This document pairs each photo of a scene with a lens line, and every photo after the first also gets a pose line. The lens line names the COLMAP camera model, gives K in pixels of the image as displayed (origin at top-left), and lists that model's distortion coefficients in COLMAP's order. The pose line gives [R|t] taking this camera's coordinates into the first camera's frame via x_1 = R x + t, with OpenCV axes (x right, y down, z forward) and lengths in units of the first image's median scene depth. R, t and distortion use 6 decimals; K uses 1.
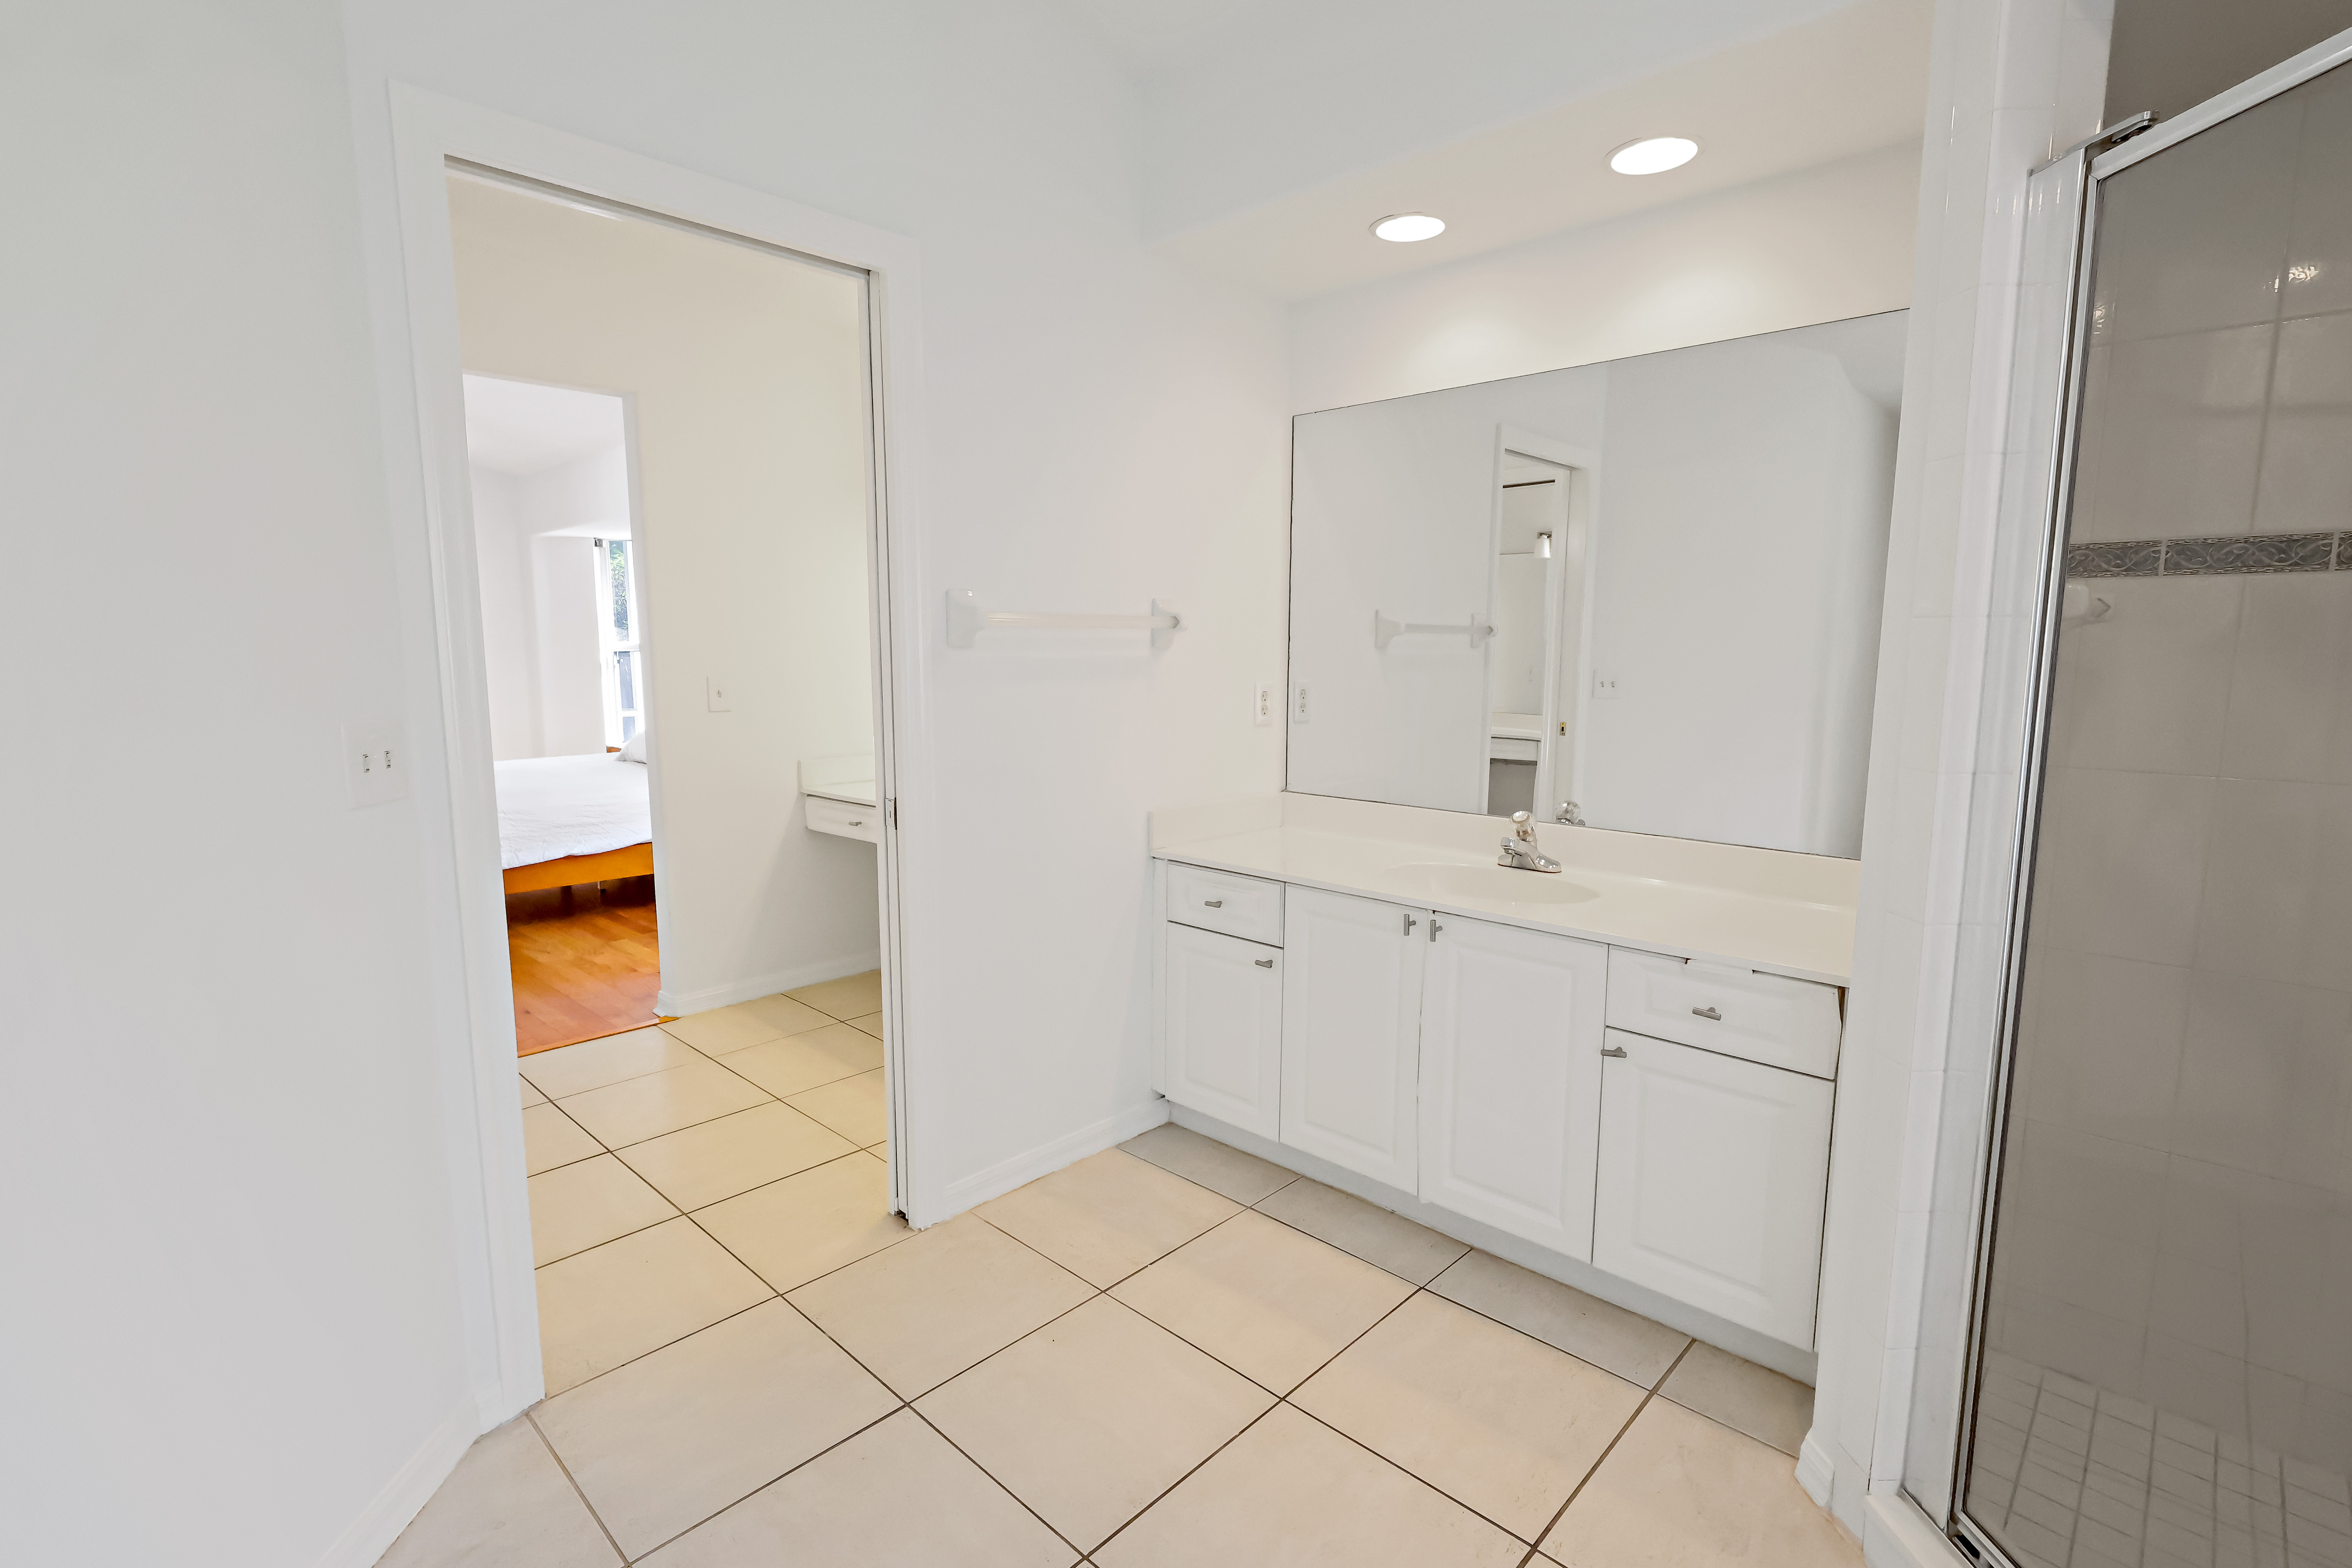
lens RADIAL K [[1104.5, 0, 1187.8], [0, 1104.5, 788.4], [0, 0, 1]] dist [0.009785, 0.000698]
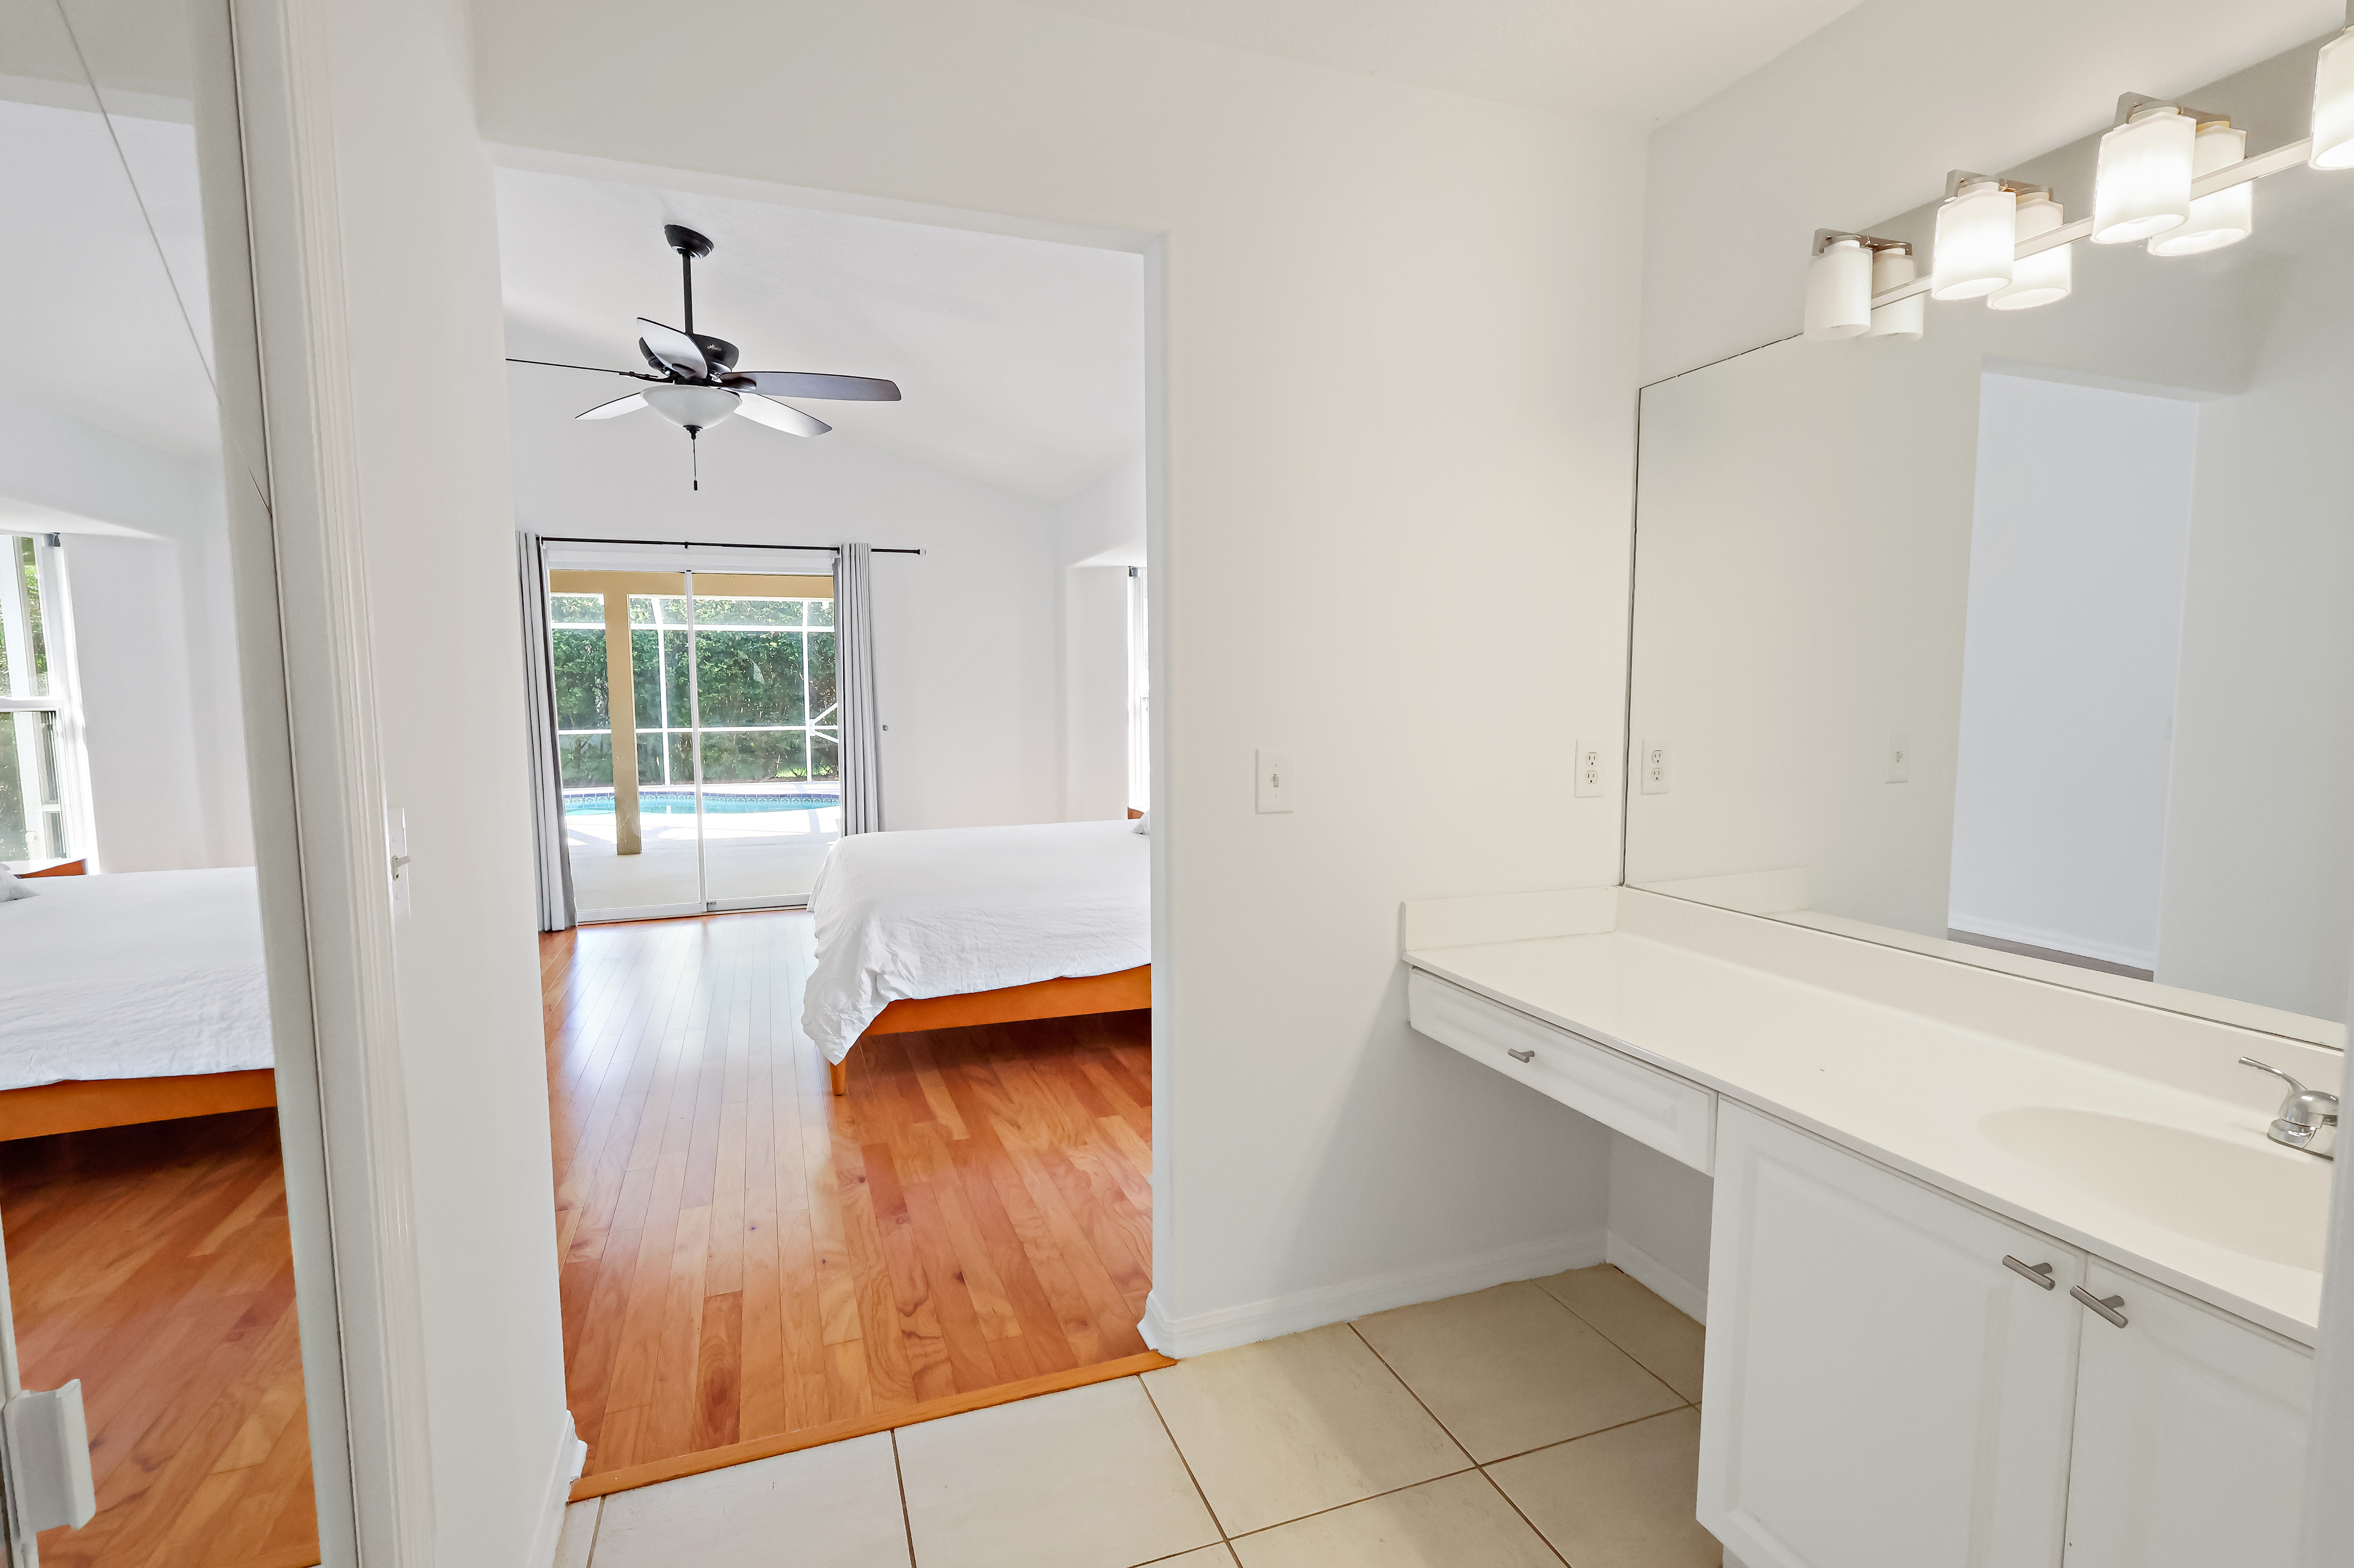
lens RADIAL K [[1105.4, 0, 1177.7], [0, 1105.4, 800.0], [0, 0, 1]] dist [0.009785, 0.000698]
pose [[0.896901, 0.039759, -0.440441, -0.193463], [-0.052419, 0.998487, -0.016610, -0.053771], [0.439115, 0.037986, 0.897628, 0.420989]]
